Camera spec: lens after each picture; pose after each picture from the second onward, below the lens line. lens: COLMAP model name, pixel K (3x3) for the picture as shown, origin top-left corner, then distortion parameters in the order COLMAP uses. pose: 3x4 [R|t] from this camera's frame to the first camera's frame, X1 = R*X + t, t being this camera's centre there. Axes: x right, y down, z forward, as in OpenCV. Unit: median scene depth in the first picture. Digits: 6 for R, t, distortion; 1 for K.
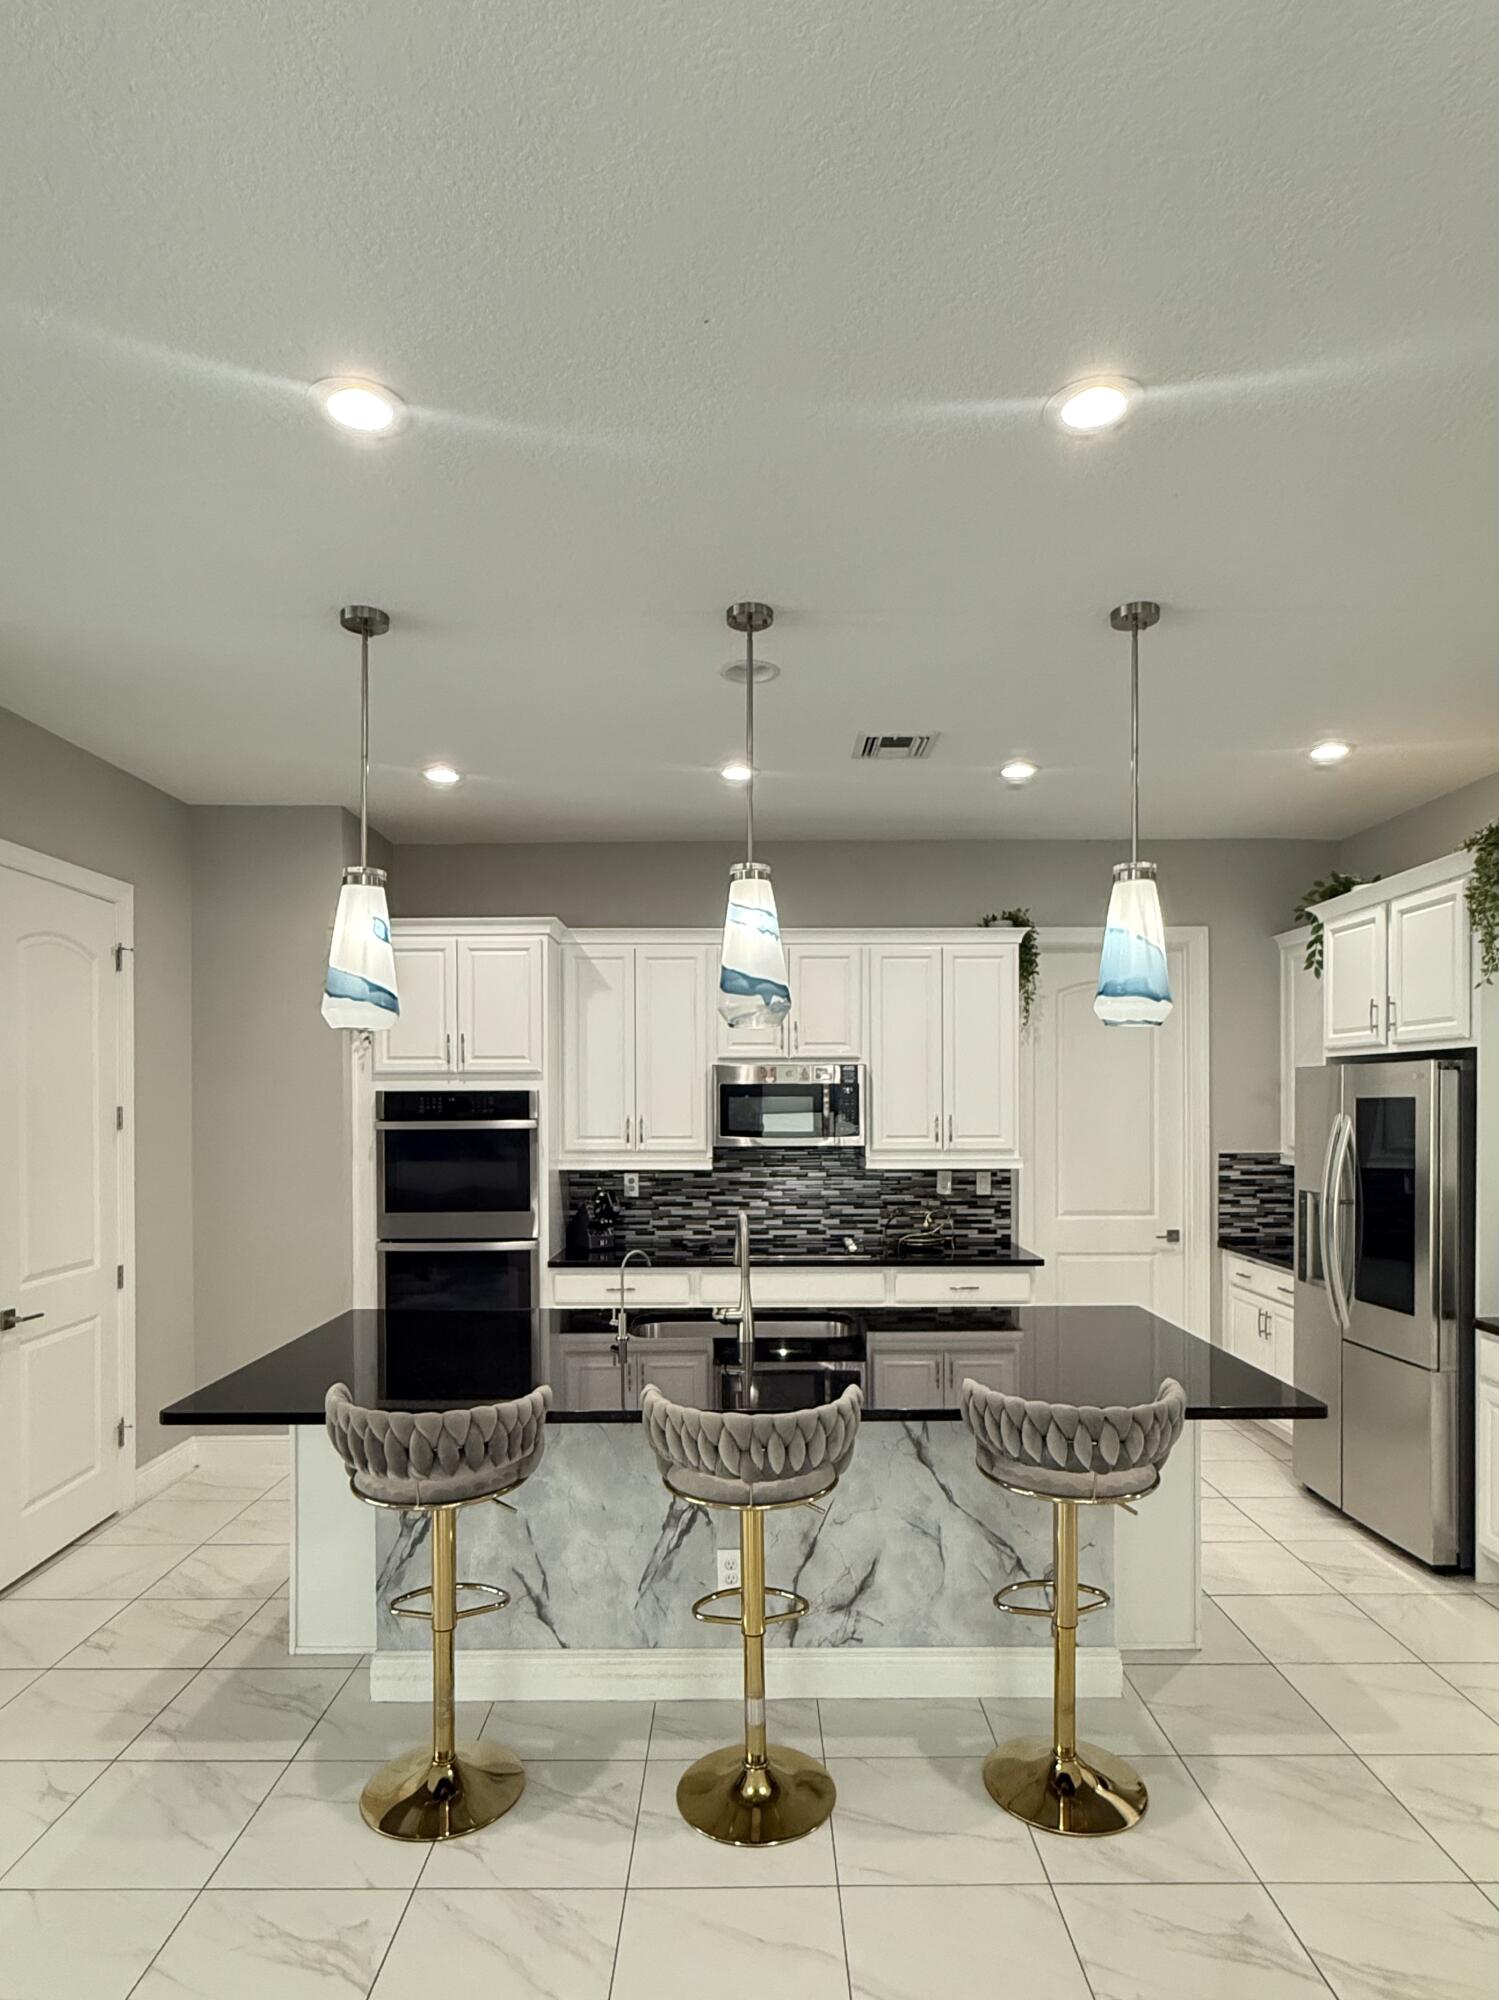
lens RADIAL K [[1118.6, 0, 749.9], [0, 1118.6, 1110.5], [0, 0, 1]] dist [0.005233, 0.000510]
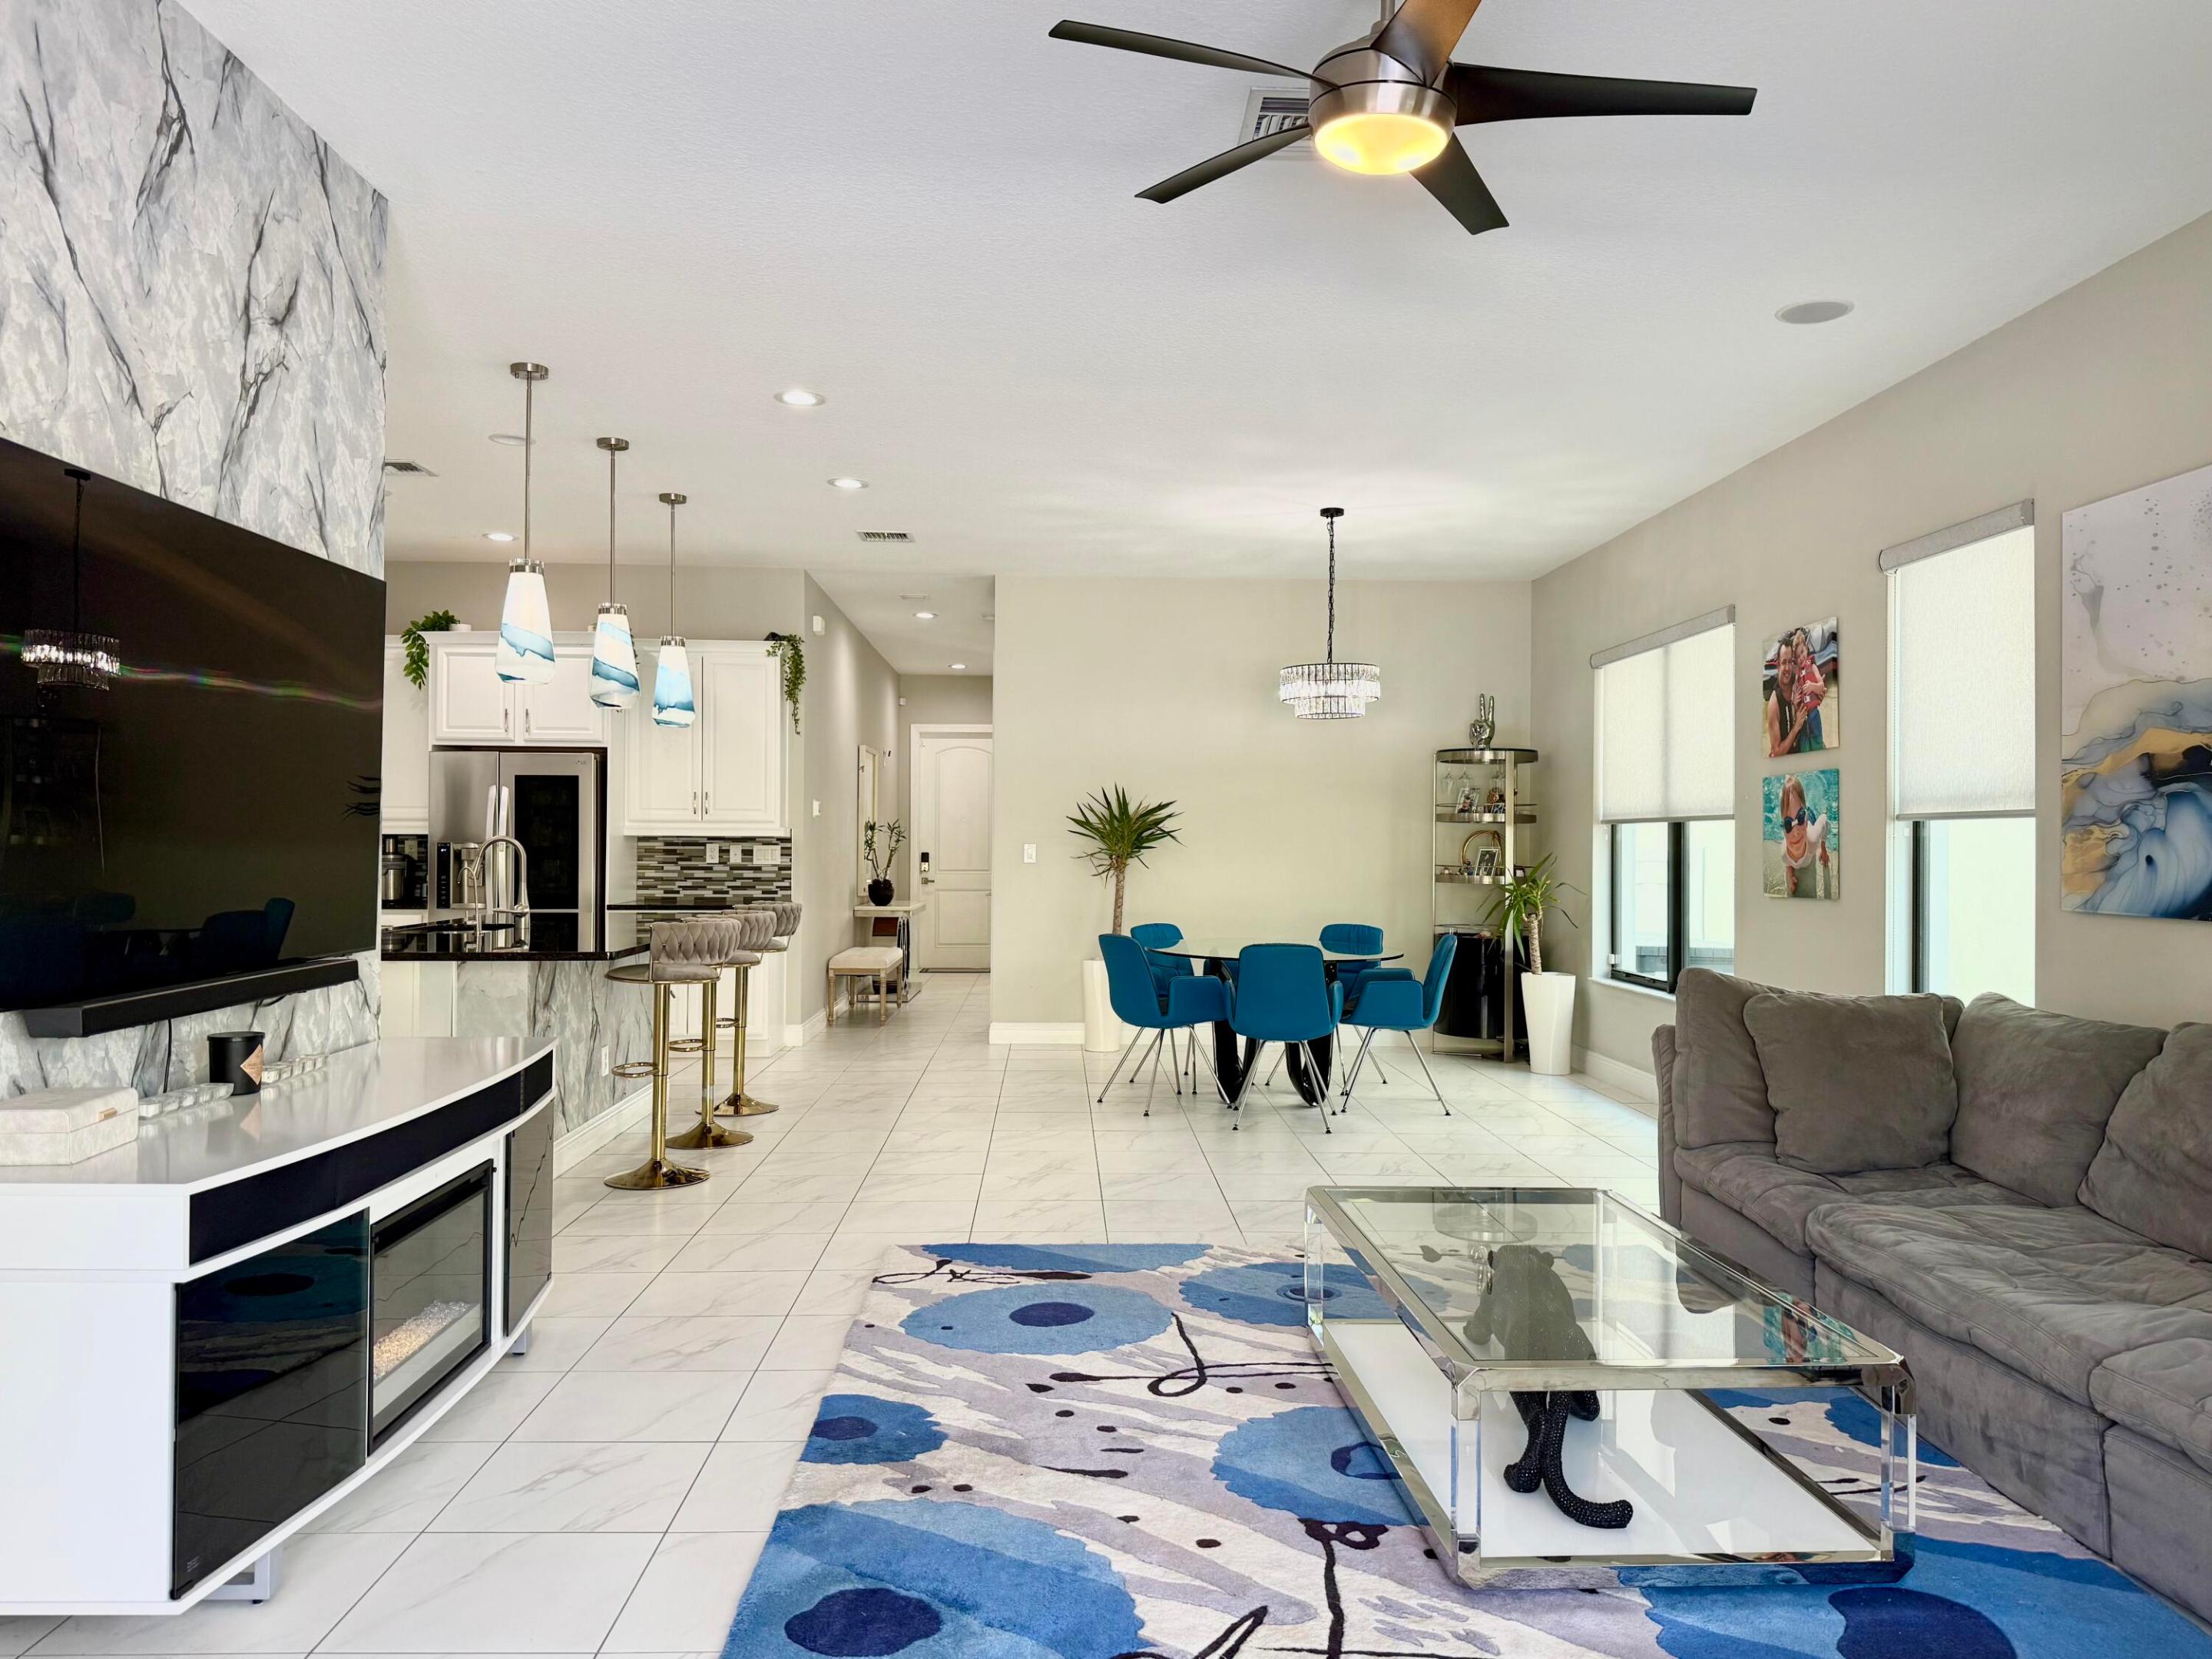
lens RADIAL K [[1574.5, 0, 1161.2], [0, 1574.5, 812.1], [0, 0, 1]] dist [-0.001720, -0.027715]
pose [[-0.065725, 0.024170, 0.997545, -1.383347], [0.003433, 0.999706, -0.023997, 0.079536], [-0.997832, 0.001848, -0.065789, 0.242886]]
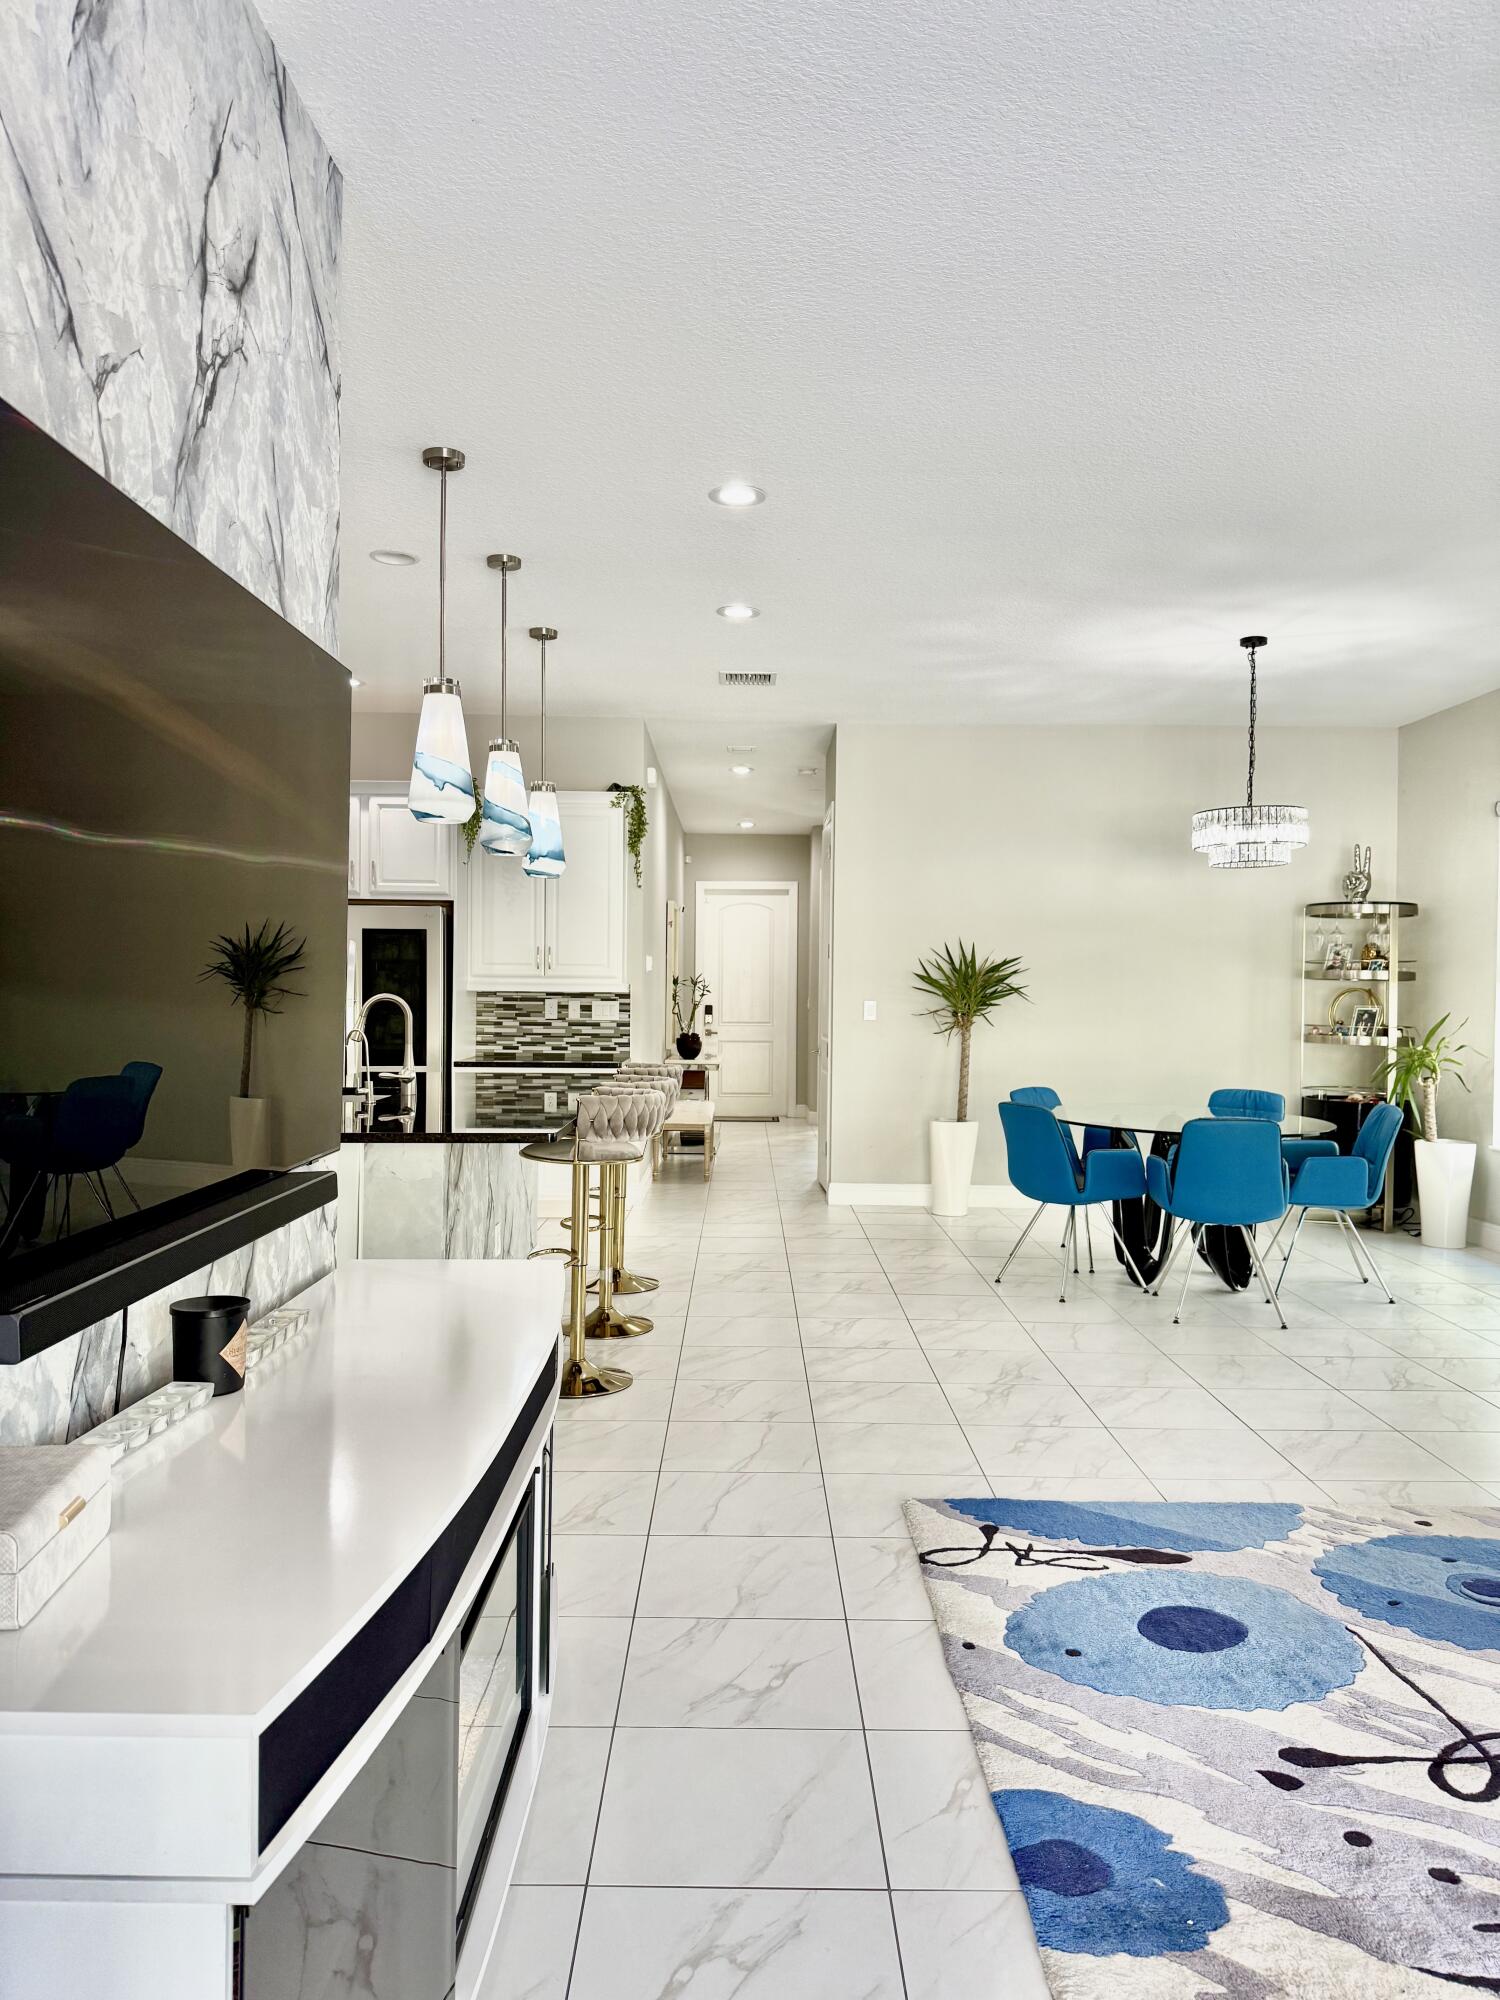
lens RADIAL K [[1390.7, 0, 750.0], [0, 1390.7, 1000.0], [0, 0, 1]] dist [-0.002173, -0.037835]
pose [[-0.002937, -0.001571, 0.999994, -1.097678], [-0.000260, 0.999999, 0.001570, 0.068201], [-0.999996, -0.000255, -0.002937, 0.433209]]
